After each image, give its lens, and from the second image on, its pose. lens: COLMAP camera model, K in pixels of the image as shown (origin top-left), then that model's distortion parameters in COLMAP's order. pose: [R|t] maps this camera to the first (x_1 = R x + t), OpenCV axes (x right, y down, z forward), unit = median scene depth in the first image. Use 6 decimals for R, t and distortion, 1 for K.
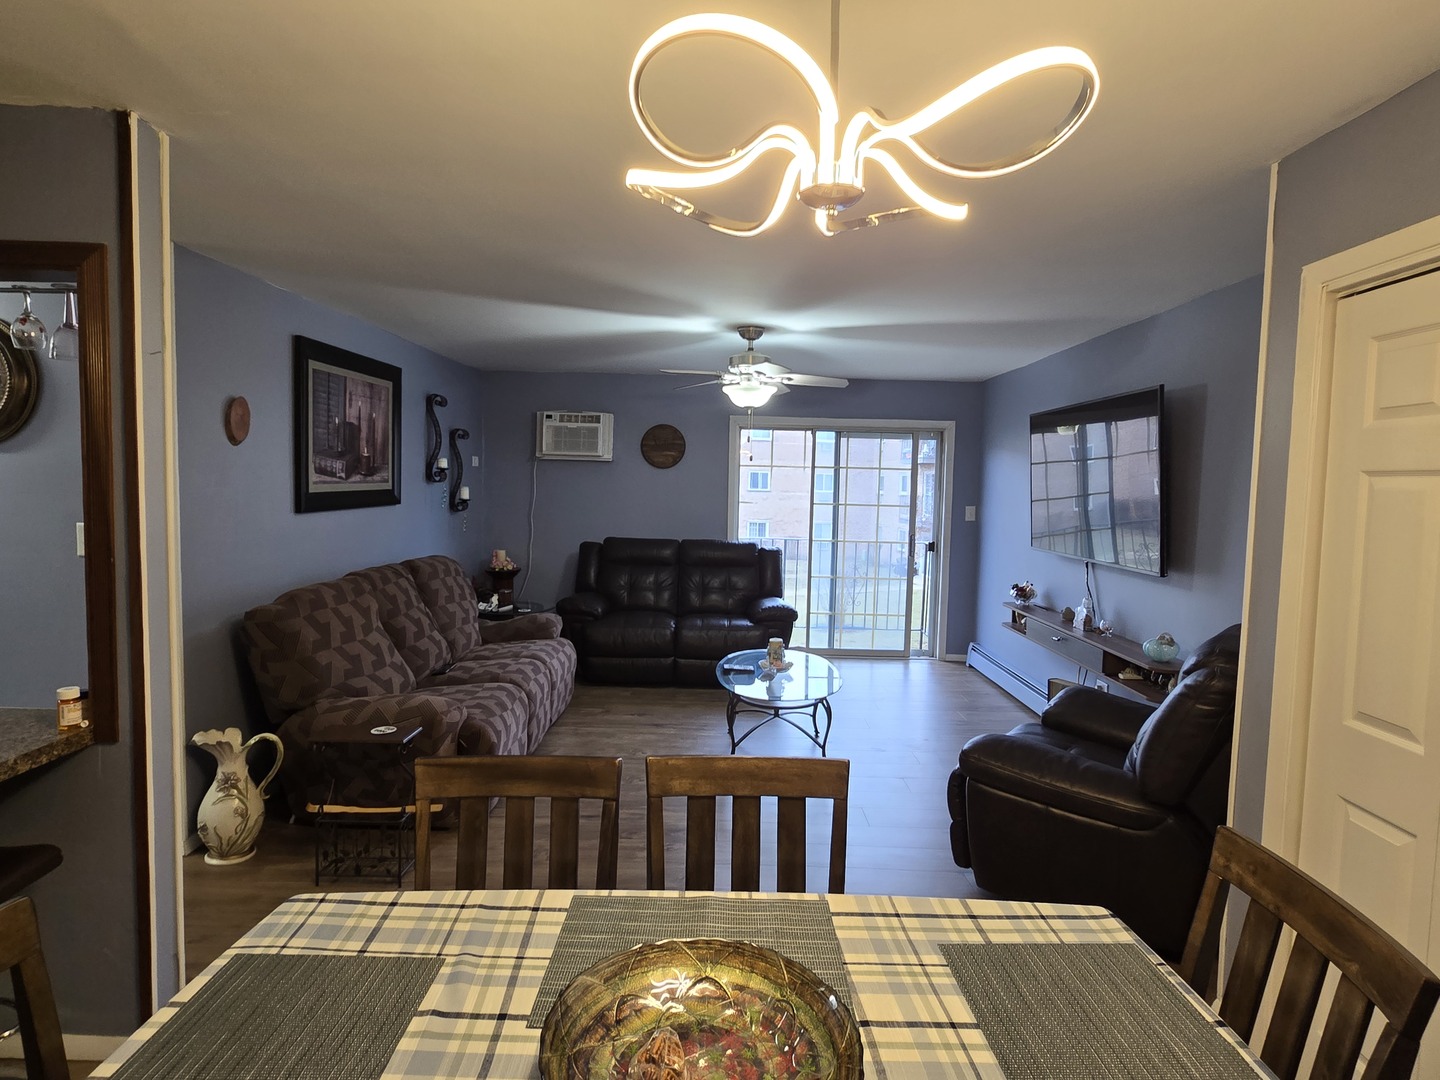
lens RADIAL K [[770.8, 0, 709.5], [0, 770.8, 539.5], [0, 0, 1]] dist [-0.003779, -0.001563]
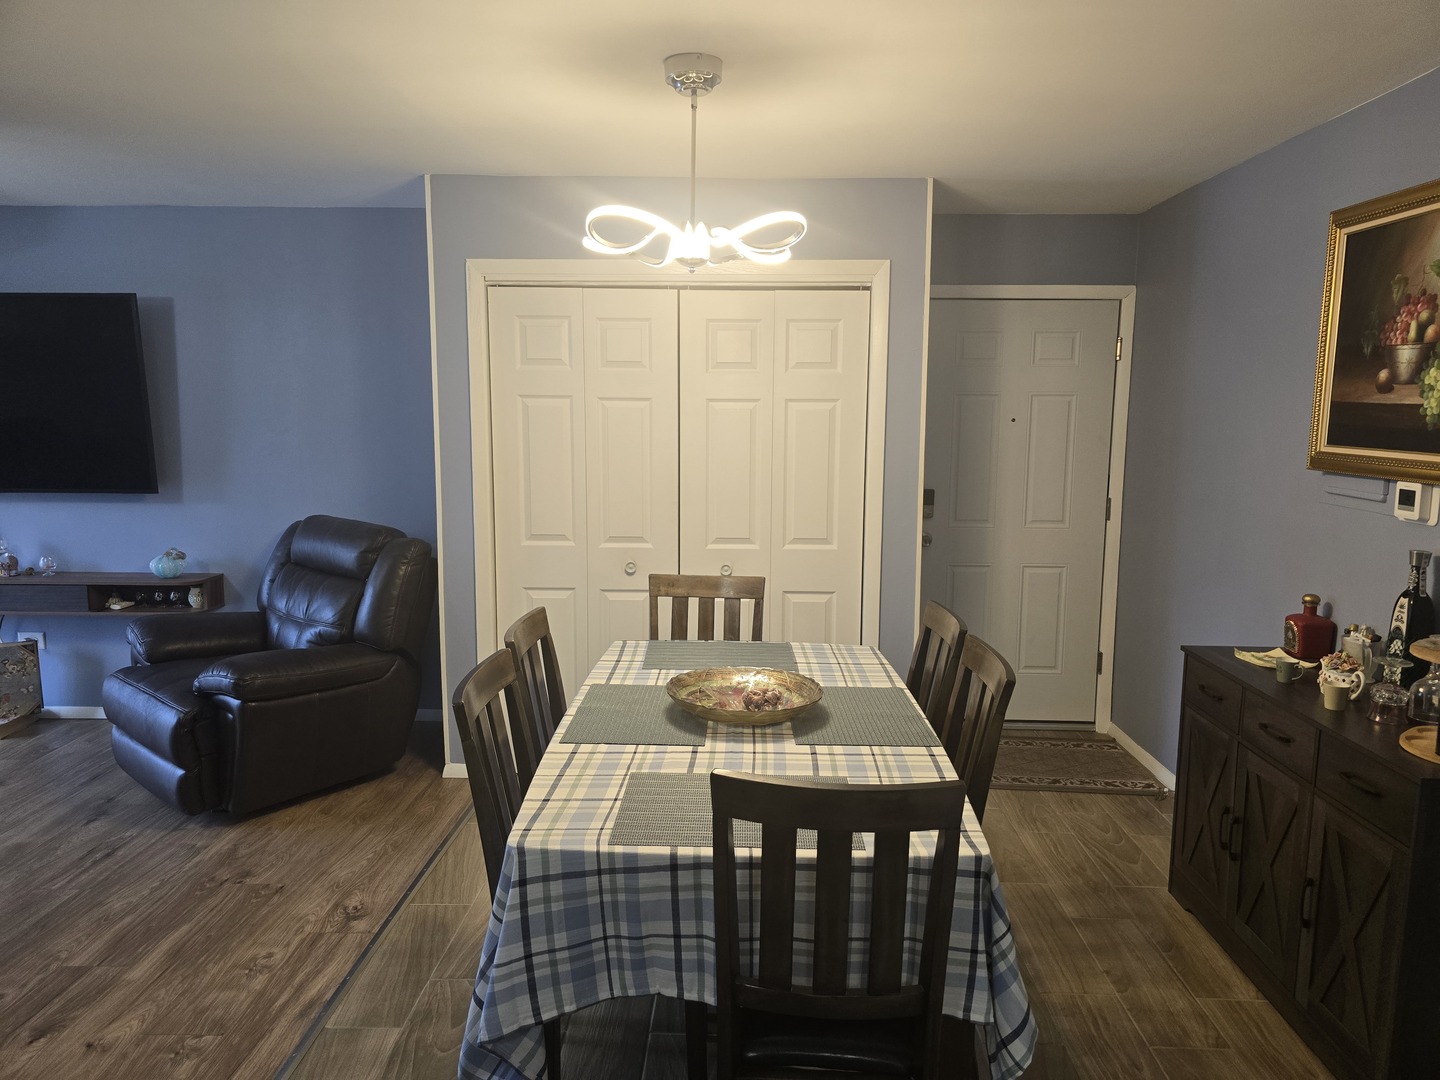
lens RADIAL K [[978.5, 0, 724.1], [0, 978.5, 529.0], [0, 0, 1]] dist [0.051049, -0.040474]
pose [[0.011275, -0.146782, 0.989105, -0.430106], [0.069907, 0.986863, 0.145652, -0.025601], [-0.997490, 0.067503, 0.021388, 0.167018]]
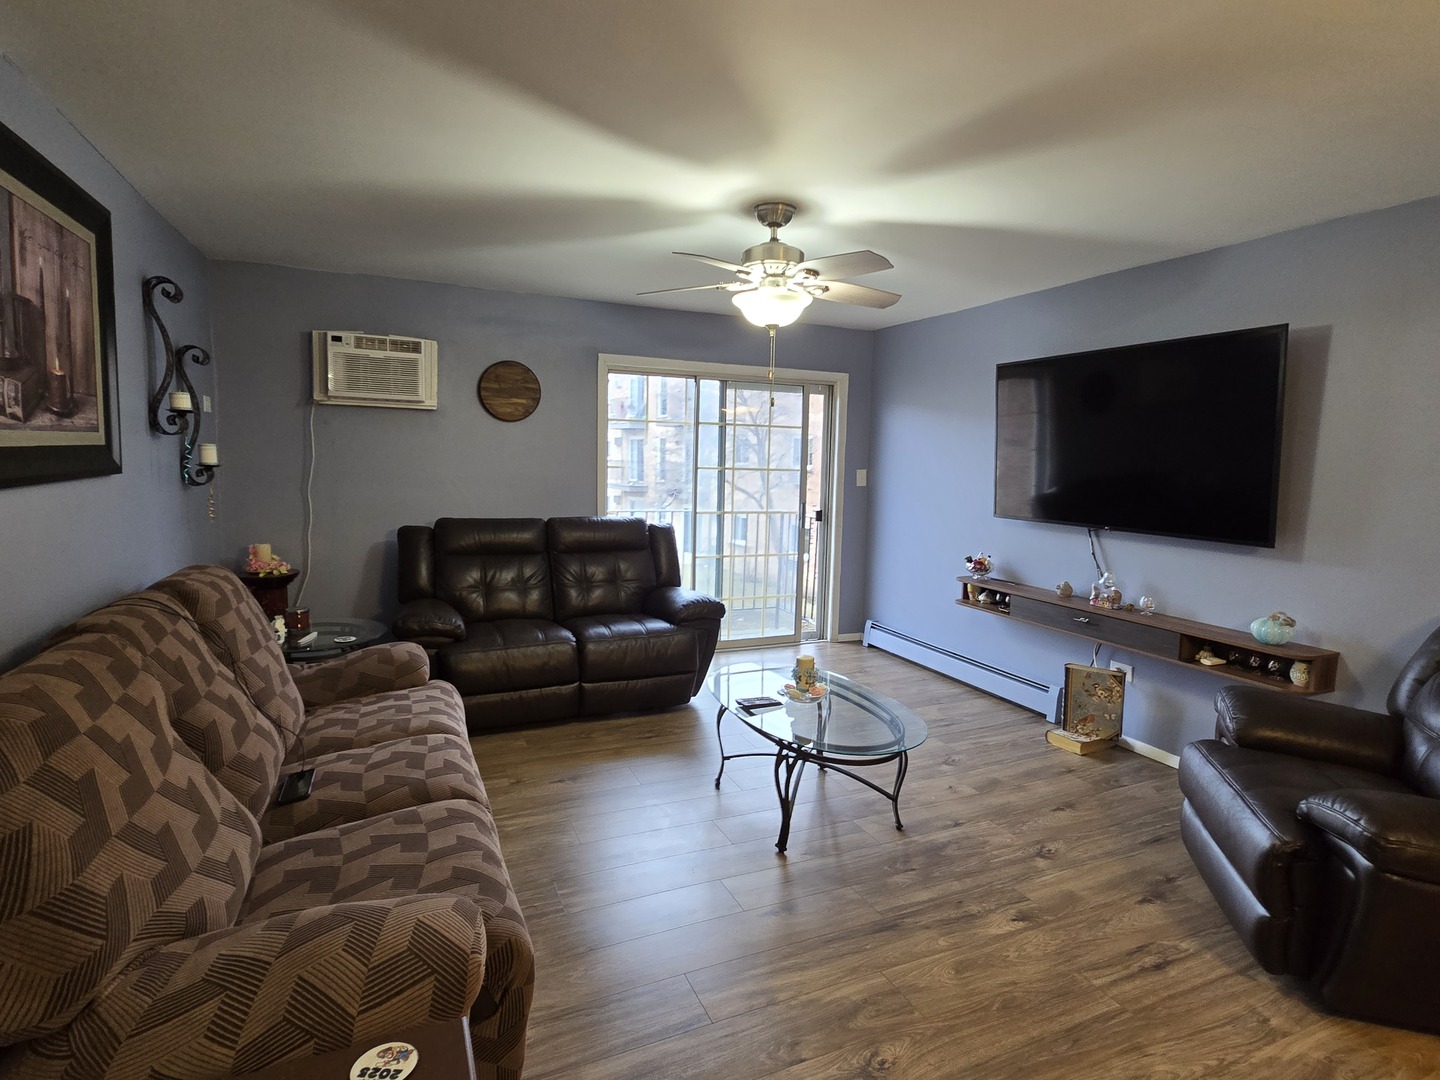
lens RADIAL K [[752.6, 0, 720.0], [0, 752.6, 540.0], [0, 0, 1]] dist [-0.002115, -0.001993]
pose [[0.907688, -0.046913, 0.417016, -0.220288], [0.027417, 0.998238, 0.052623, -0.014561], [-0.418749, -0.036332, 0.907375, 0.319734]]
